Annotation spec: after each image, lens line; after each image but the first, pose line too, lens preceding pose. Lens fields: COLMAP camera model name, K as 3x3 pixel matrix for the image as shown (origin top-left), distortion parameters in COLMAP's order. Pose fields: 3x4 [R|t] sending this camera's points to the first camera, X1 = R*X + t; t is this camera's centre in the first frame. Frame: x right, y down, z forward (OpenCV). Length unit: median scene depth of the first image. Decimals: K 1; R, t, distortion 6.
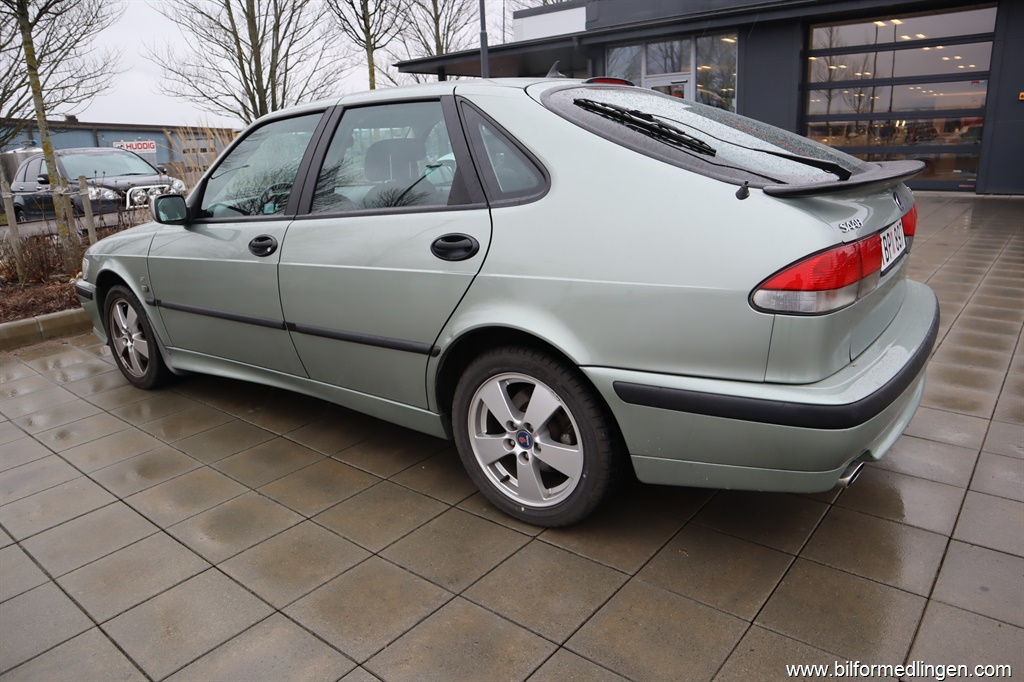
lens RADIAL K [[700.8, 0, 509.3], [0, 700.8, 342.3], [0, 0, 1]] dist [-0.084339, 0.039832]
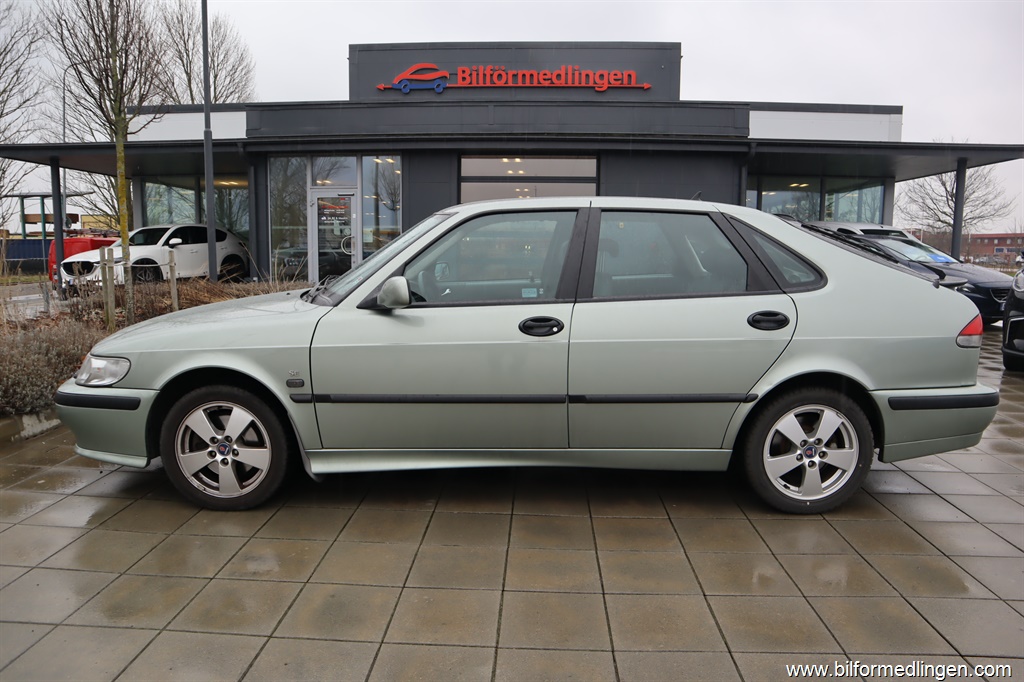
lens RADIAL K [[700.8, 0, 512.7], [0, 700.8, 345.0], [0, 0, 1]] dist [-0.084339, 0.039832]
pose [[0.802477, -0.028608, 0.595997, -1.063837], [0.117714, 0.986810, -0.111130, 0.005817], [-0.584956, 0.159336, 0.795260, 0.162953]]
